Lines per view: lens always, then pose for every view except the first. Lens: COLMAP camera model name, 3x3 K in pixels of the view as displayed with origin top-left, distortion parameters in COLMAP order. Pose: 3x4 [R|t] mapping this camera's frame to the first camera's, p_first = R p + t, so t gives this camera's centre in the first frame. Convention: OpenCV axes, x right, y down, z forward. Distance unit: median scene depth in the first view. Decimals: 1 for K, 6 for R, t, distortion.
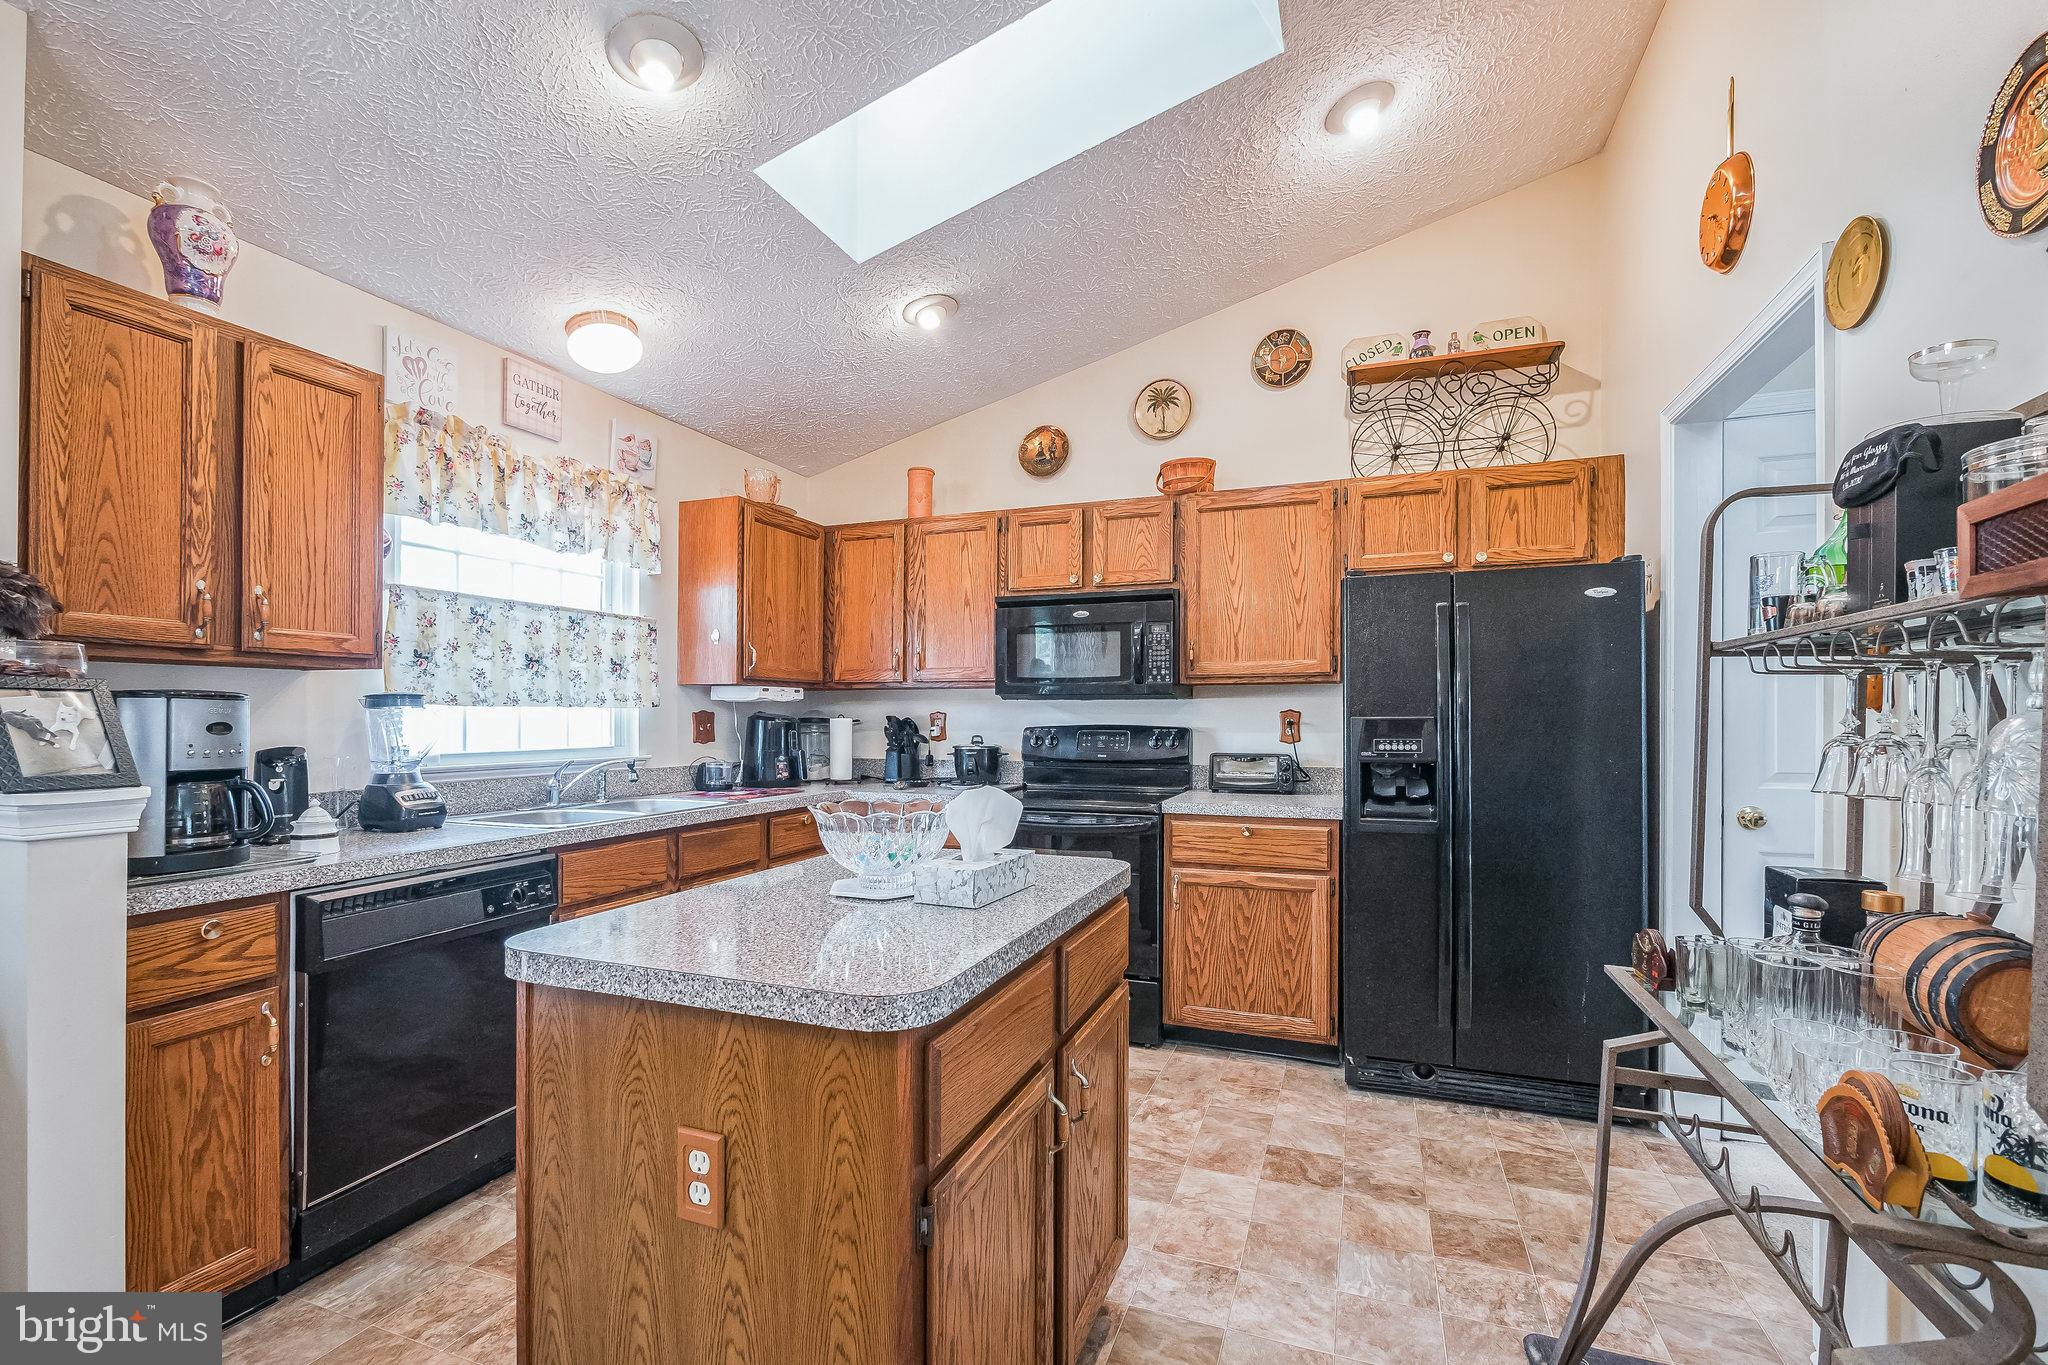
lens RADIAL K [[874.0, 0, 1019.1], [0, 874.0, 712.6], [0, 0, 1]] dist [-0.004757, 0.000056]
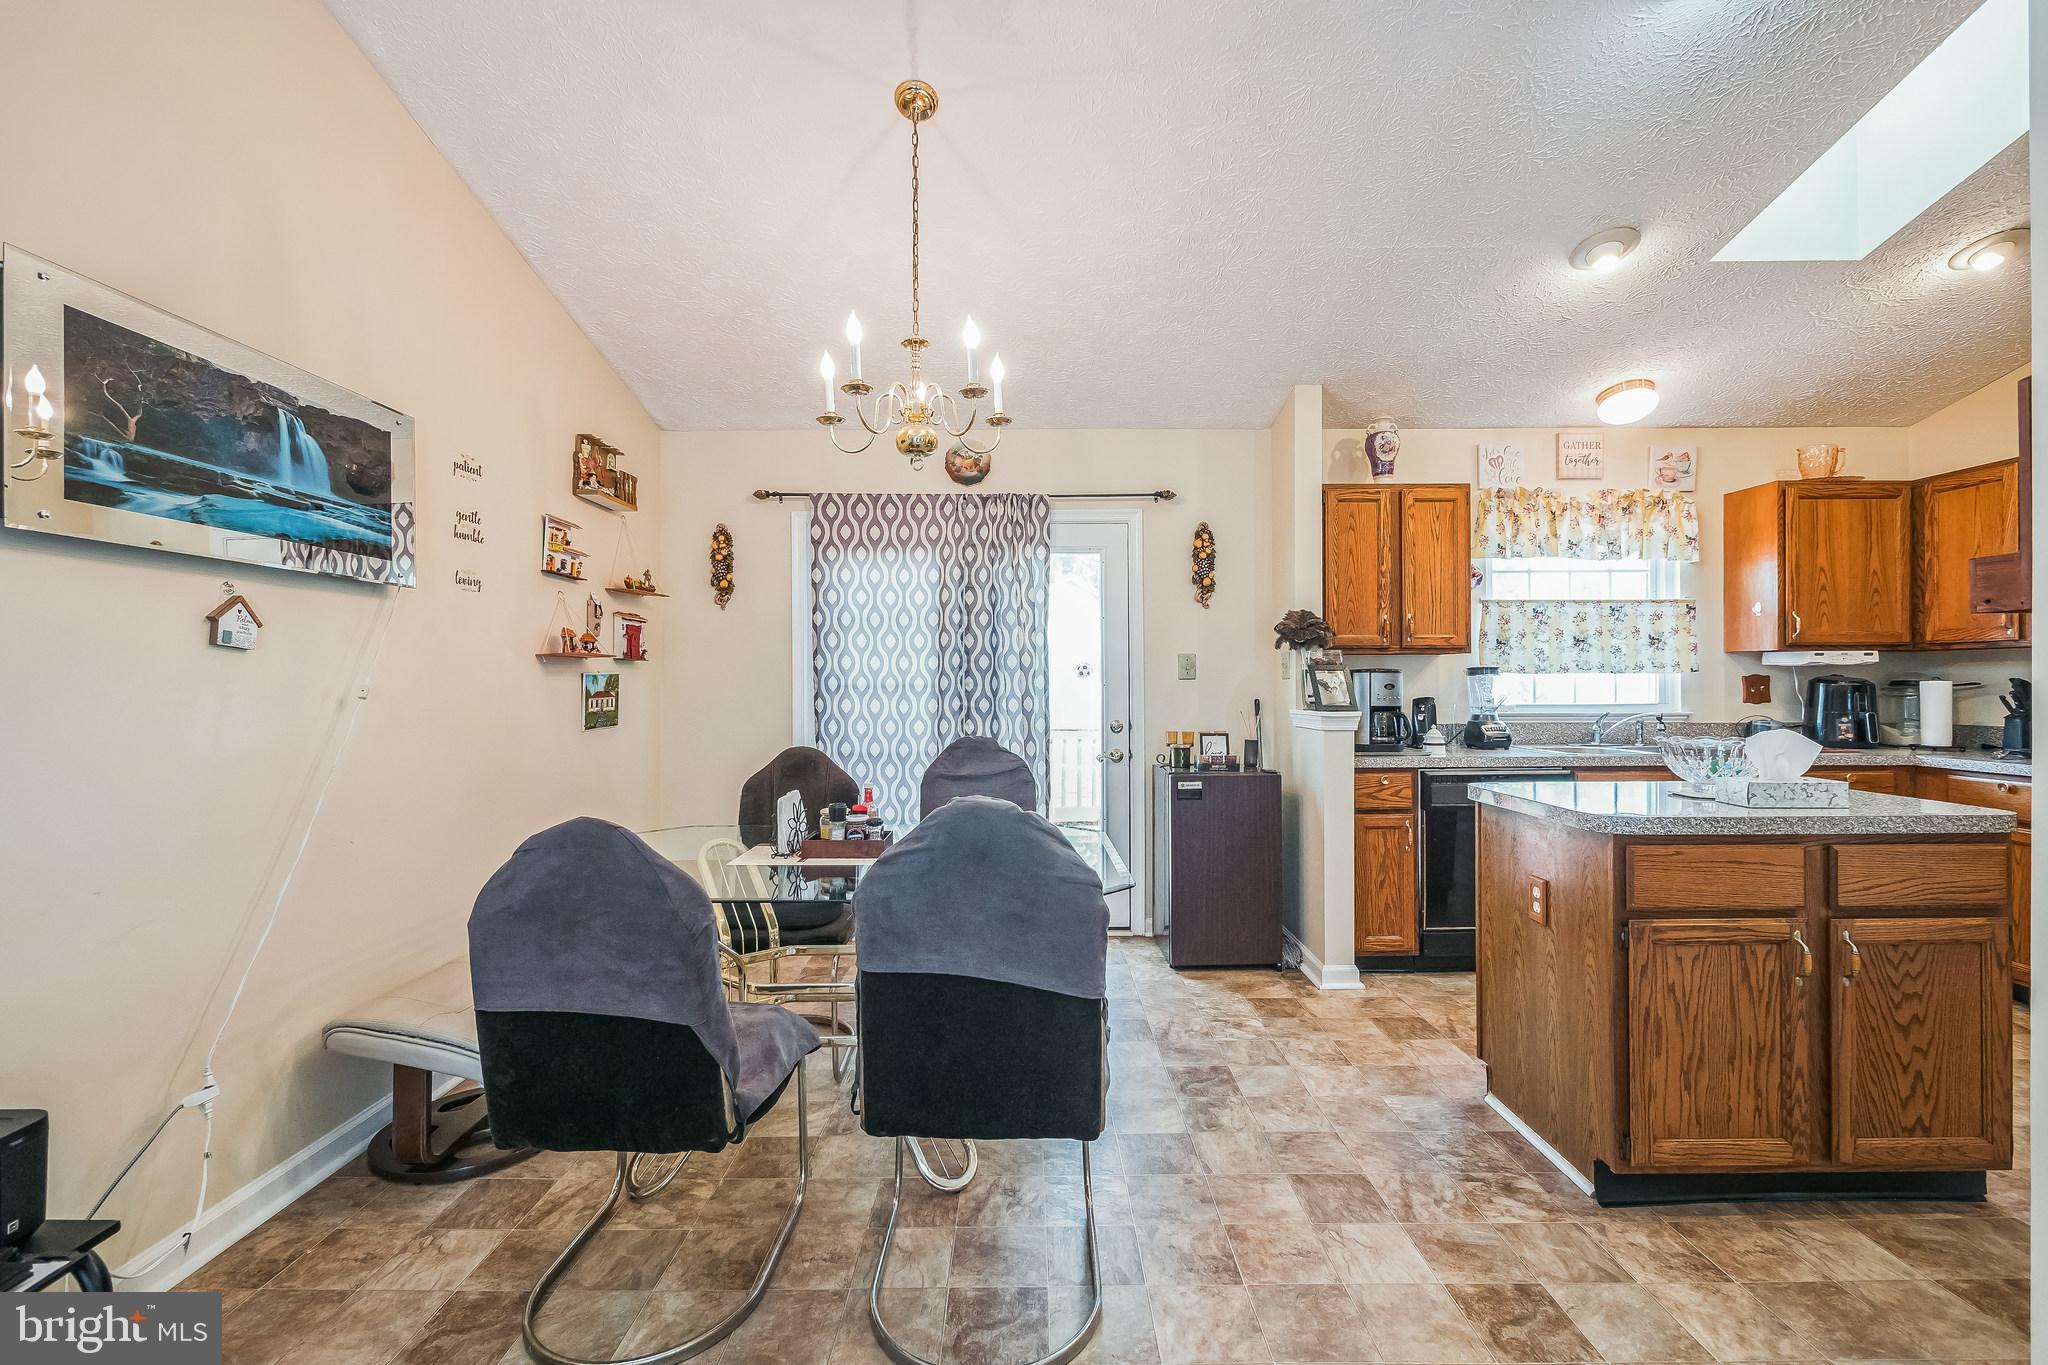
lens RADIAL K [[887.9, 0, 1019.3], [0, 887.9, 674.9], [0, 0, 1]] dist [-0.002905, -0.000017]
pose [[0.354978, -0.006367, -0.934853, 0.510763], [0.007229, 0.999966, -0.004066, -0.005411], [0.934847, -0.005314, 0.355012, -0.396937]]
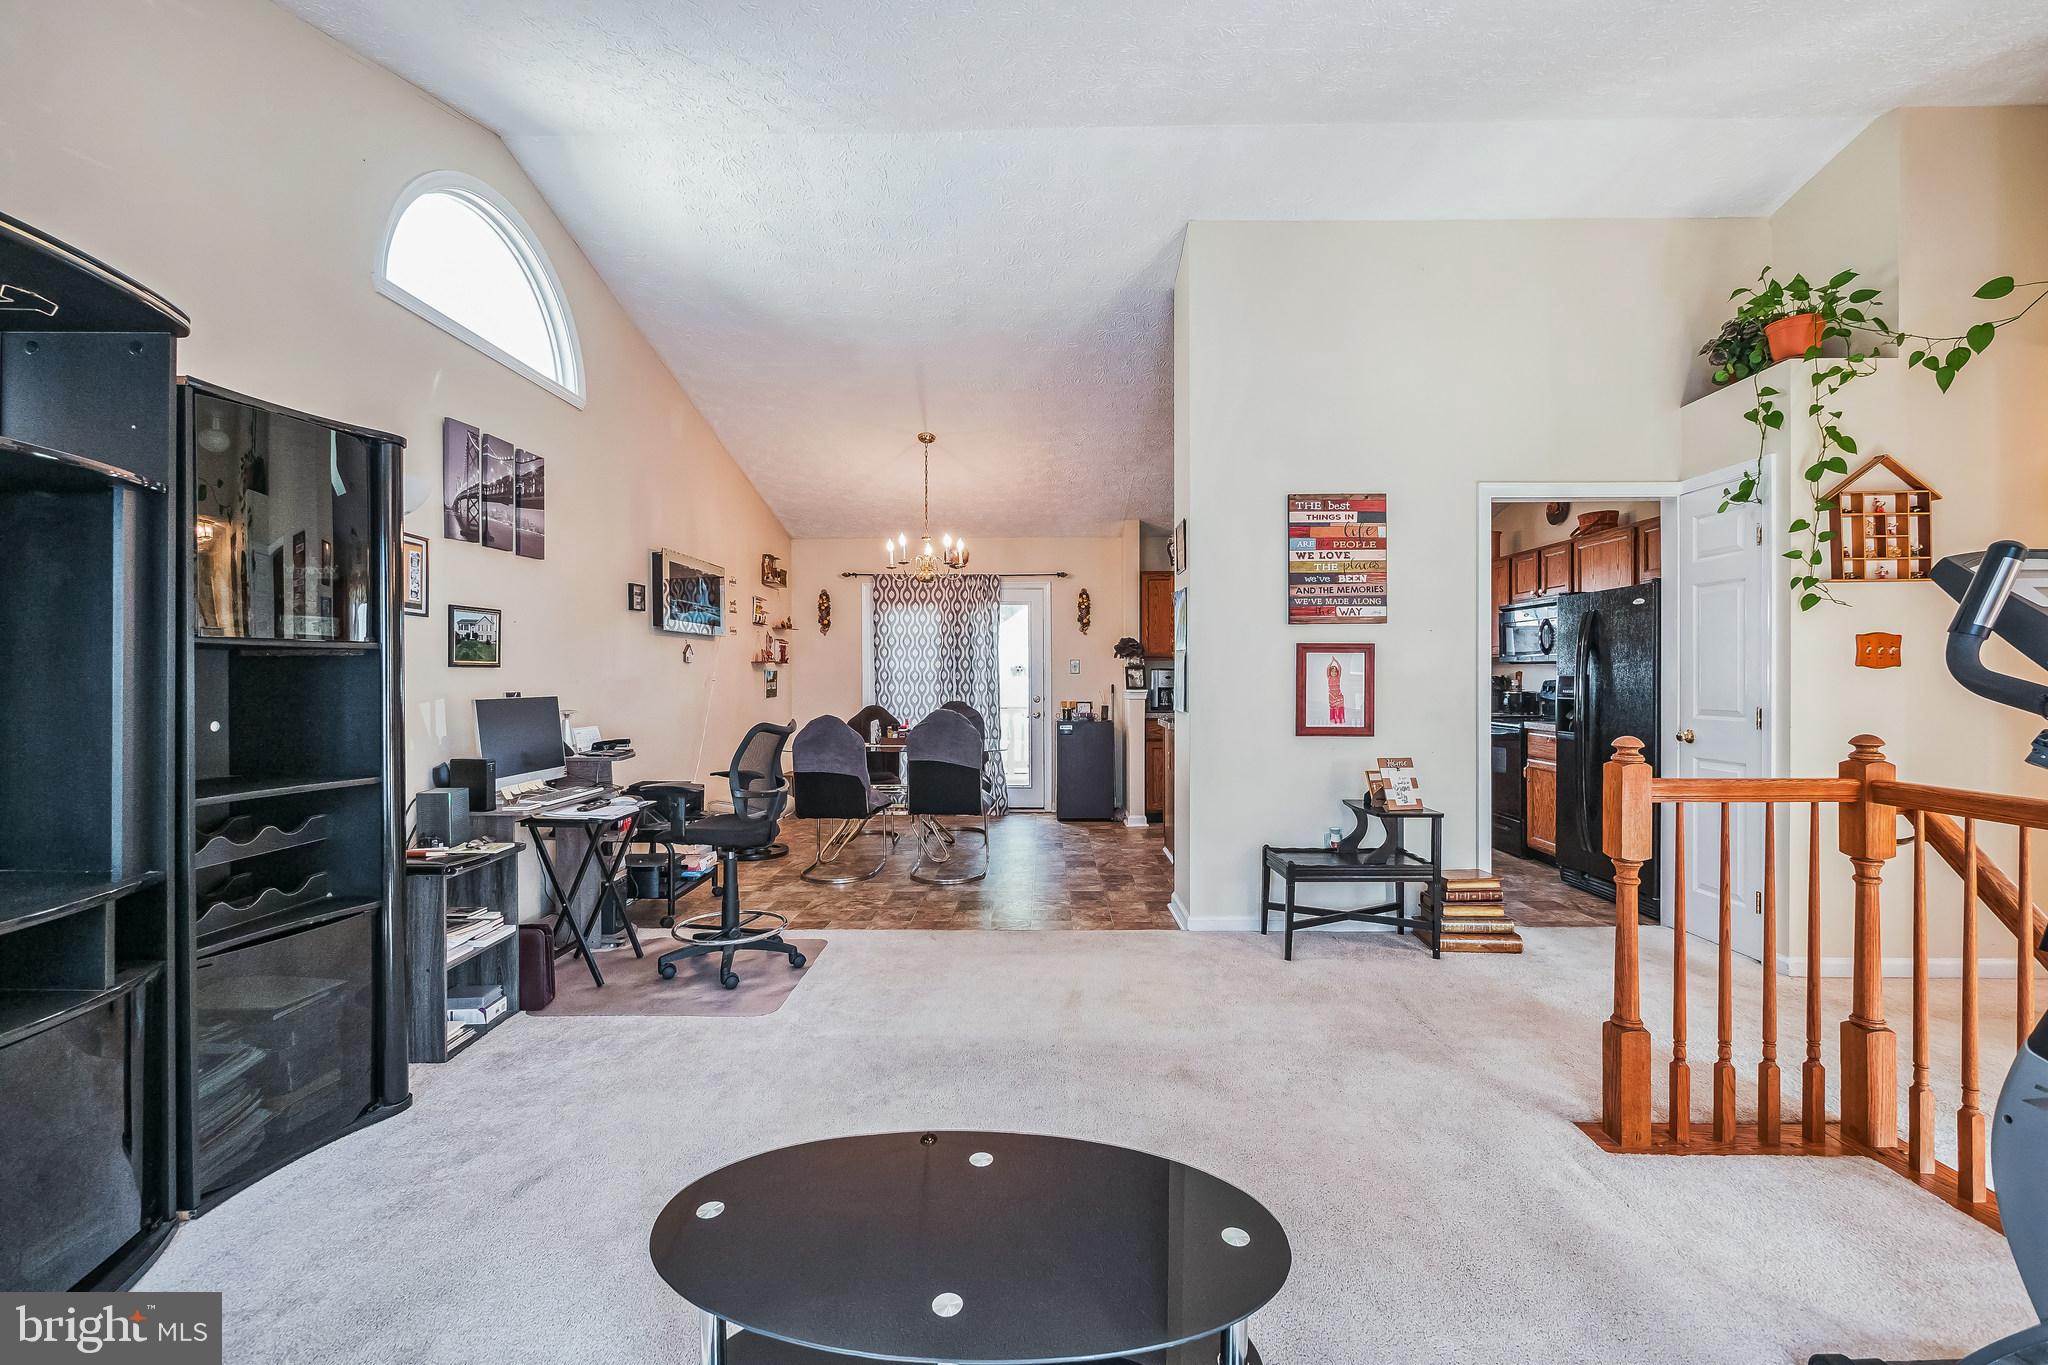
lens RADIAL K [[887.9, 0, 1019.3], [0, 887.9, 674.9], [0, 0, 1]] dist [-0.002905, -0.000017]
pose [[0.332397, 0.000678, -0.943139, 1.888675], [0.006428, 0.999975, 0.002984, -0.007189], [0.943118, -0.007055, 0.332385, -0.713908]]
